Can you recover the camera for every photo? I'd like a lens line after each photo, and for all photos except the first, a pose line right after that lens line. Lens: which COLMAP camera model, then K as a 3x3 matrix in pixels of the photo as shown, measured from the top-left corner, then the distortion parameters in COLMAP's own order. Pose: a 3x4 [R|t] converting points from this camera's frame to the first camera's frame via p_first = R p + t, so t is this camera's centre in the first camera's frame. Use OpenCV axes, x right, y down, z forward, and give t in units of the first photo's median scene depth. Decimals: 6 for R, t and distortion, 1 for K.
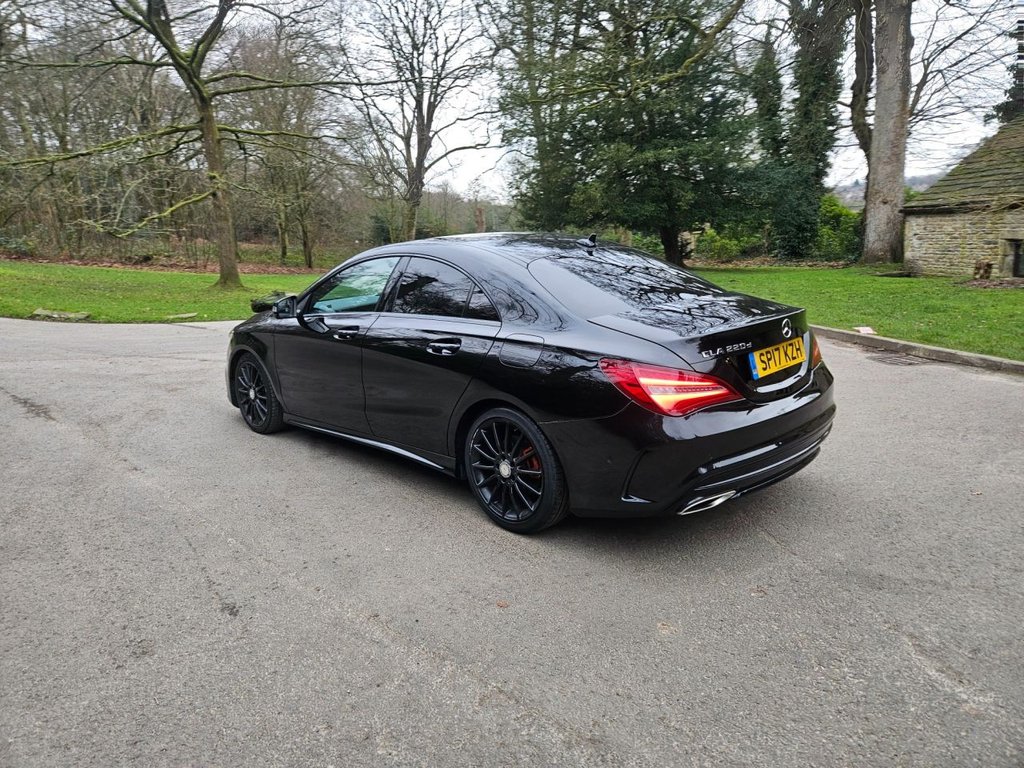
lens RADIAL K [[683.9, 0, 500.1], [0, 683.9, 372.5], [0, 0, 1]] dist [0.073697, -0.059929]
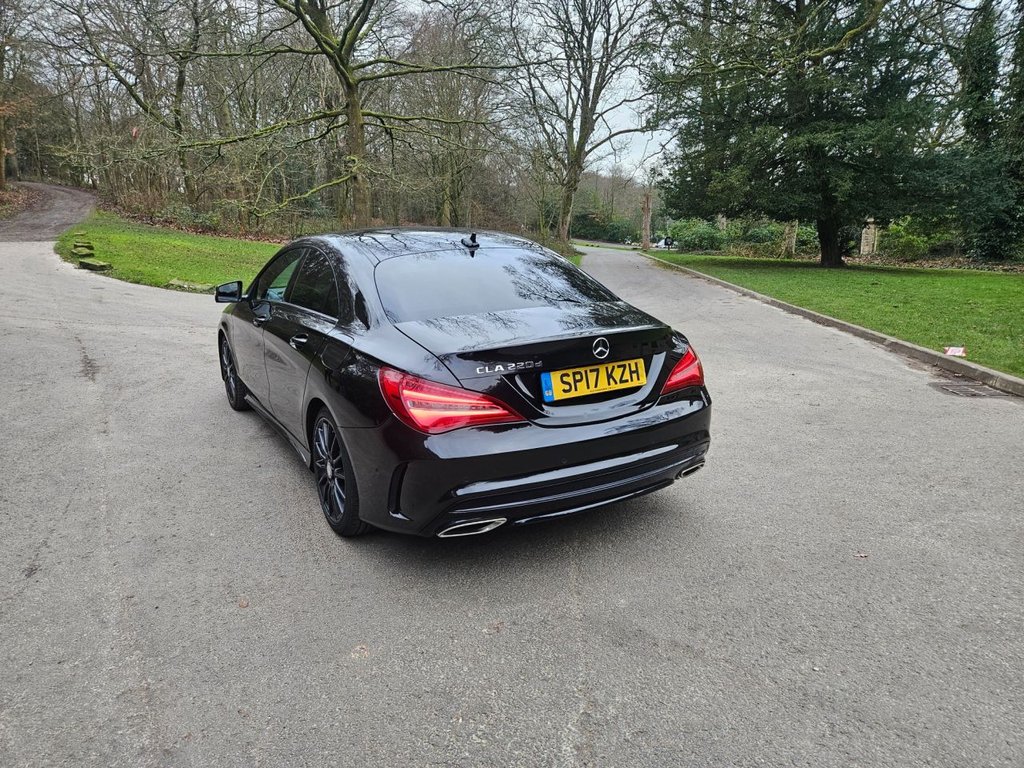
lens RADIAL K [[687.1, 0, 511.9], [0, 687.1, 388.8], [0, 0, 1]] dist [0.071527, -0.057401]
pose [[0.973019, 0.082942, -0.215302, 0.075708], [-0.073915, 0.996027, 0.049659, -0.007111], [0.218566, -0.032405, 0.975284, 0.014146]]
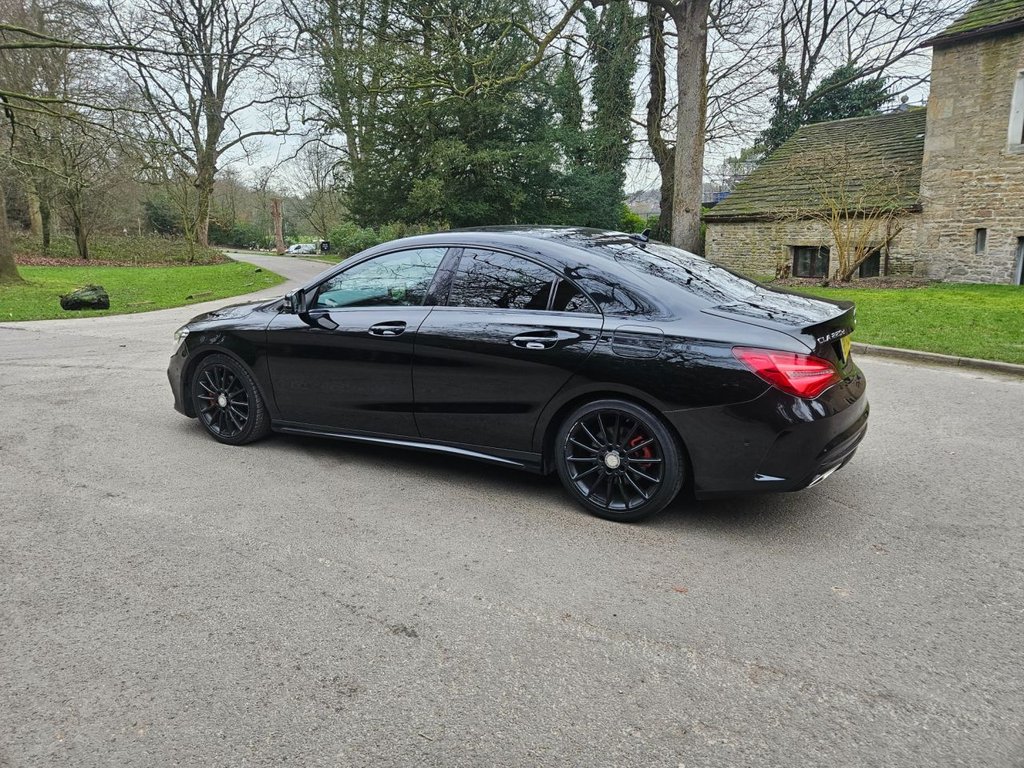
lens RADIAL K [[685.1, 0, 506.4], [0, 685.1, 379.2], [0, 0, 1]] dist [0.071100, -0.055456]
pose [[0.954870, -0.035530, 0.294890, -0.070286], [0.031860, 0.999344, 0.017245, -0.000027], [-0.295309, -0.007071, 0.955376, 0.013191]]
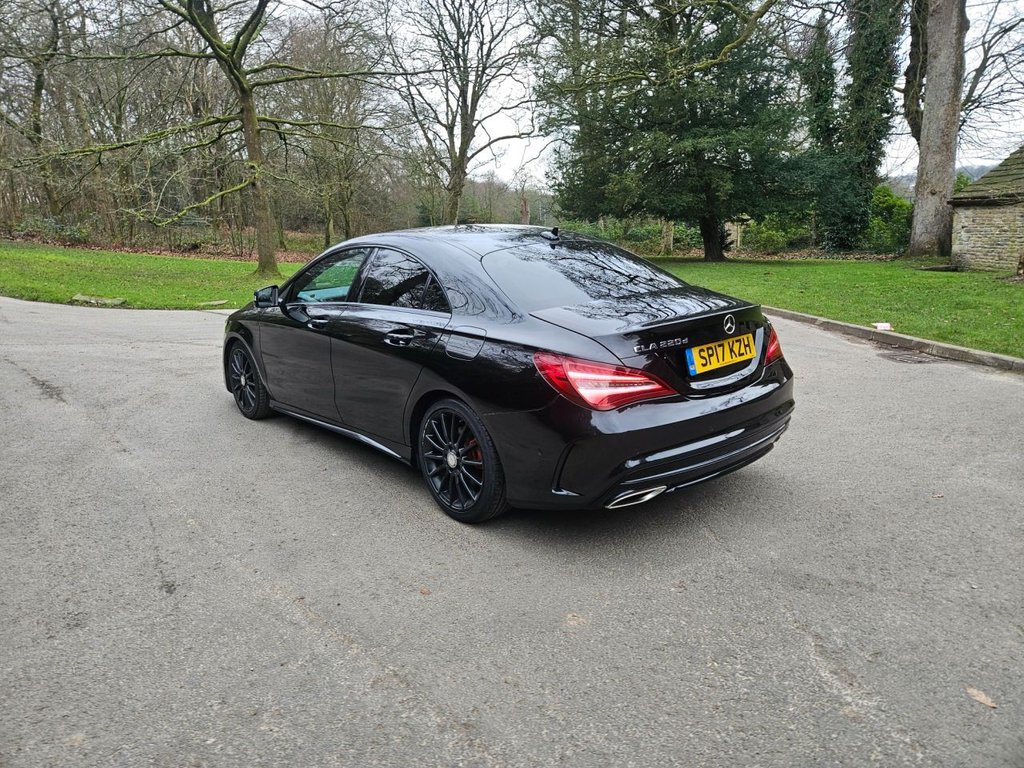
lens RADIAL K [[683.4, 0, 506.1], [0, 683.4, 375.1], [0, 0, 1]] dist [0.074326, -0.060165]
pose [[0.998203, 0.018042, -0.057146, 0.023130], [-0.017034, 0.999692, 0.018070, -0.000537], [0.057454, -0.017064, 0.998202, -0.000704]]
